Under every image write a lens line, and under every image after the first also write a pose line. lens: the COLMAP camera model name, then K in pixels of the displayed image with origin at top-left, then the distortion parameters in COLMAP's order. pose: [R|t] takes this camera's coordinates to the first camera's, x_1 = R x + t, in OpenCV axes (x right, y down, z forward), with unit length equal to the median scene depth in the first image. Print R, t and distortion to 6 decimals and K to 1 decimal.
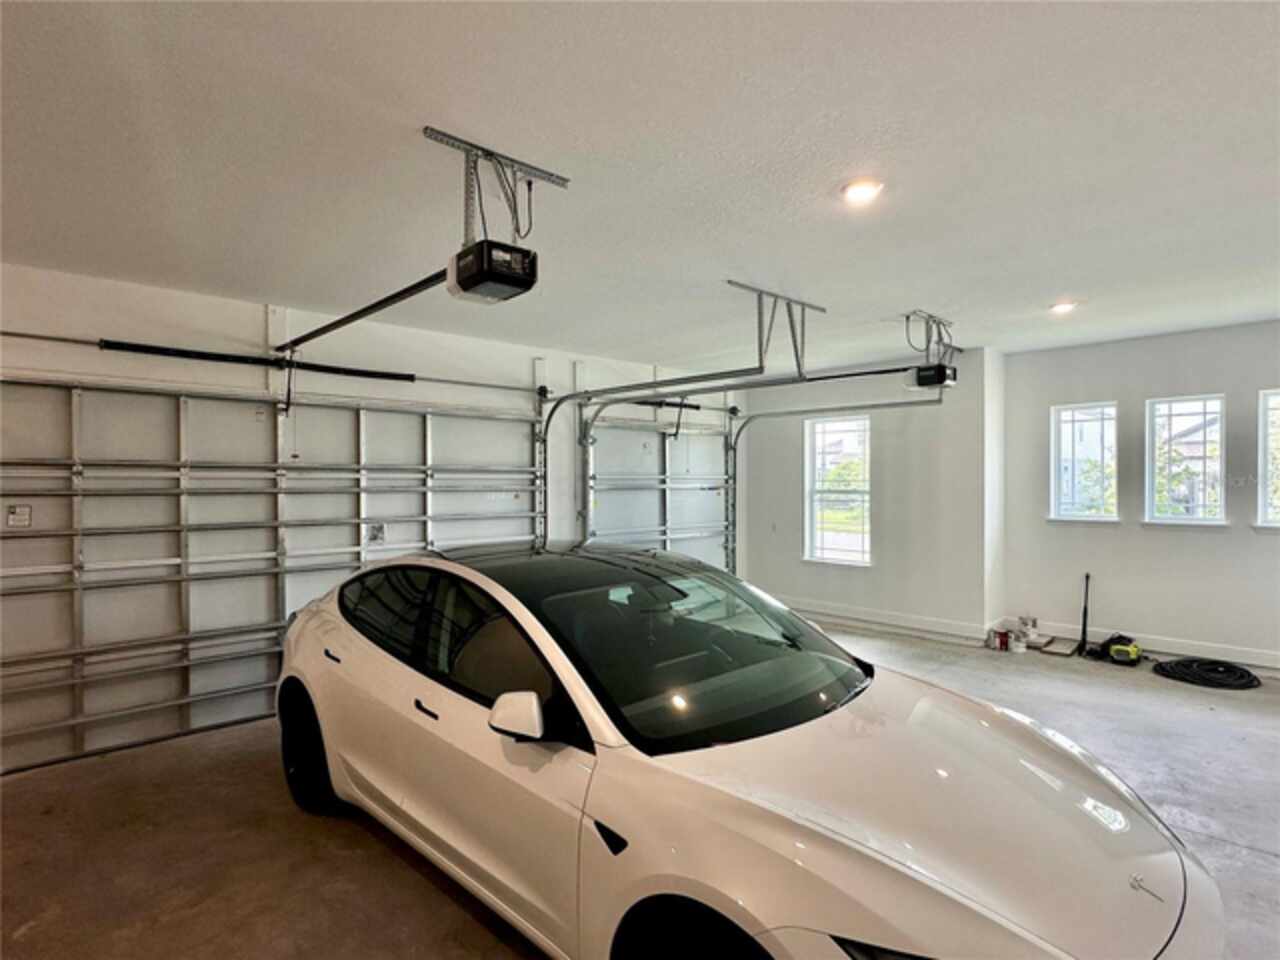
lens RADIAL K [[681.6, 0, 639.9], [0, 681.6, 484.4], [0, 0, 1]] dist [0.000617, 0.000320]
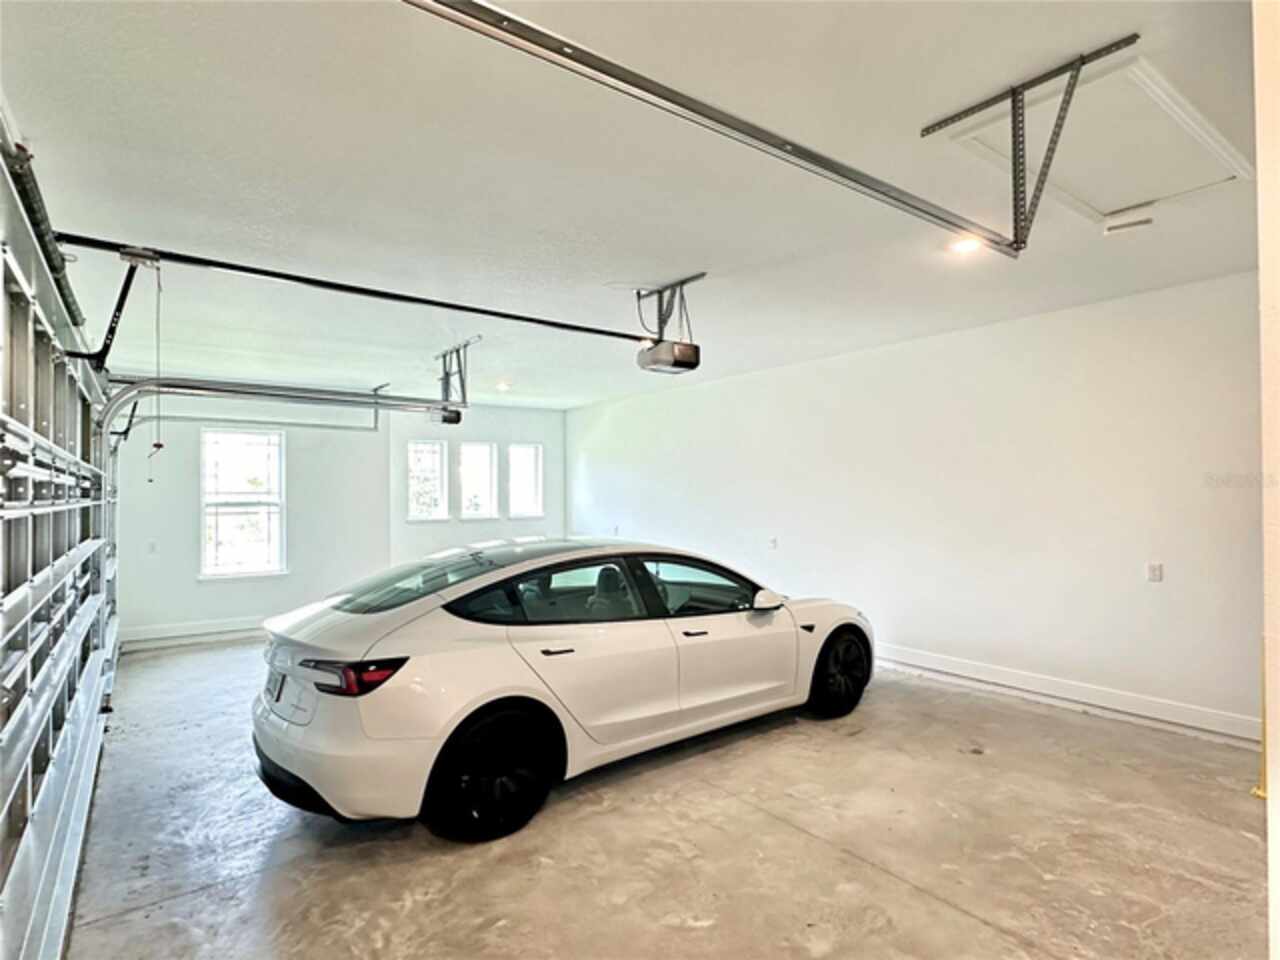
lens RADIAL K [[681.6, 0, 639.9], [0, 681.6, 484.4], [0, 0, 1]] dist [0.000617, 0.000320]
pose [[0.115485, 0.014535, 0.993203, -1.043359], [0.008746, 0.999839, -0.015649, 0.004809], [-0.993271, 0.010494, 0.115340, 0.517728]]
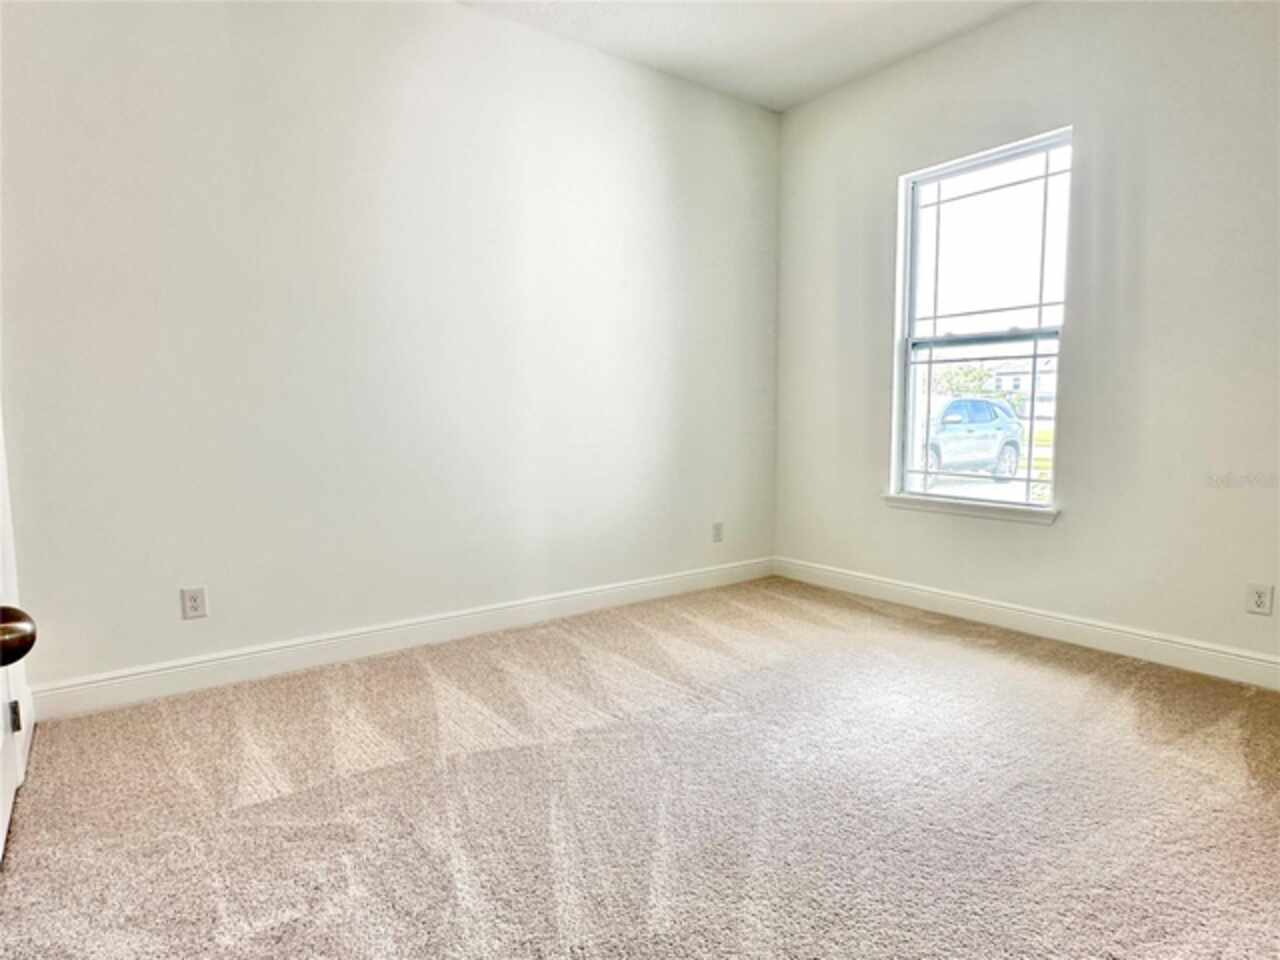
lens RADIAL K [[724.9, 0, 638.0], [0, 724.9, 485.5], [0, 0, 1]] dist [-0.003280, 0.001143]
pose [[0.995214, 0.008305, -0.097363, 0.212770], [0.001246, 0.995222, 0.097630, 0.097528], [0.097708, -0.097284, 0.990449, 0.873128]]
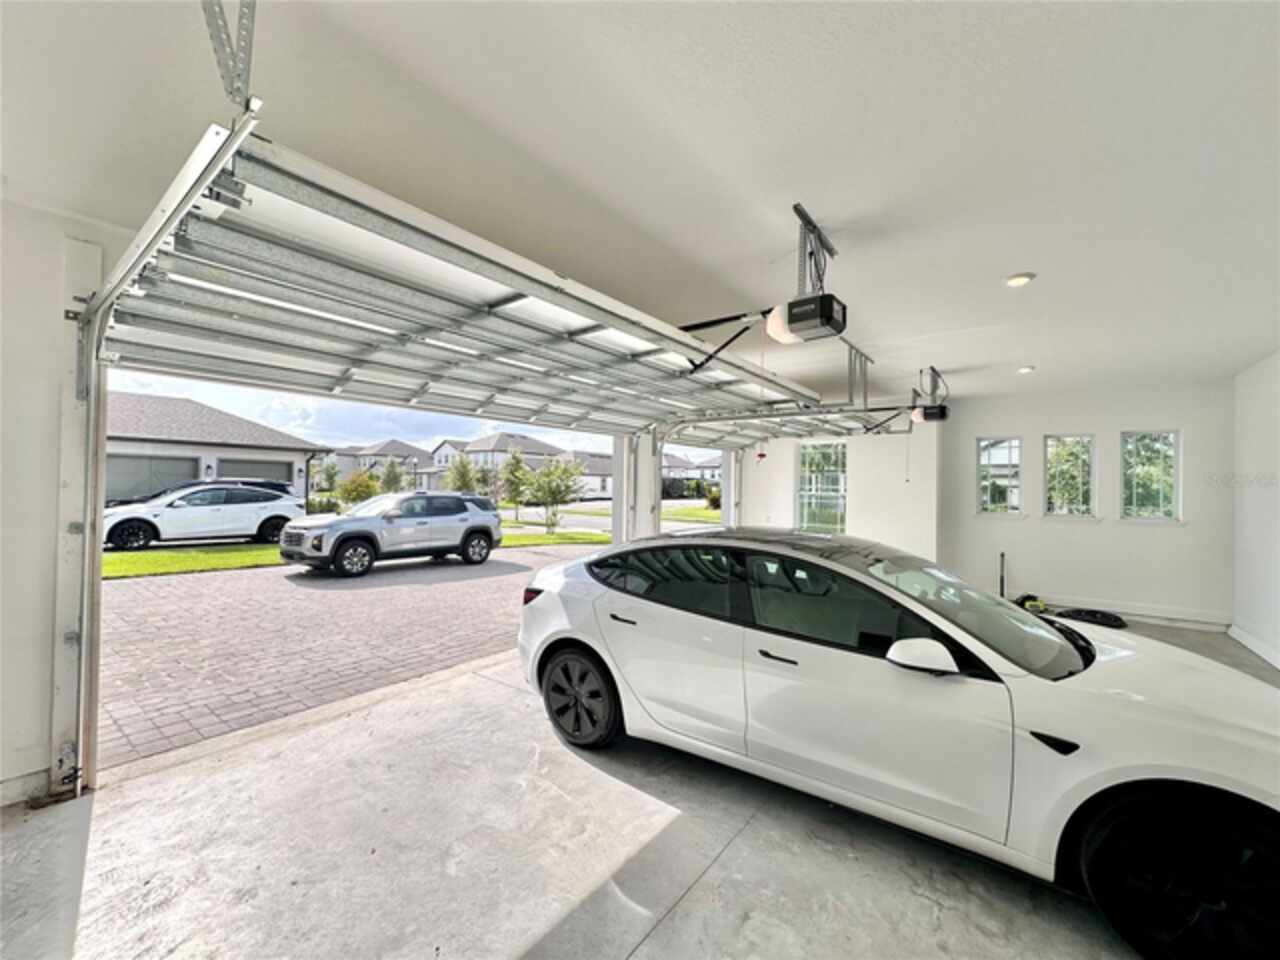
lens RADIAL K [[520.6, 0, 640.0], [0, 520.6, 480.0], [0, 0, 1]] dist [0.000035, 0.000262]
pose [[0.985143, 0.020419, 0.170518, -0.406599], [-0.017615, 0.999684, -0.017939, 0.011438], [-0.170830, 0.014669, 0.985191, 0.044659]]
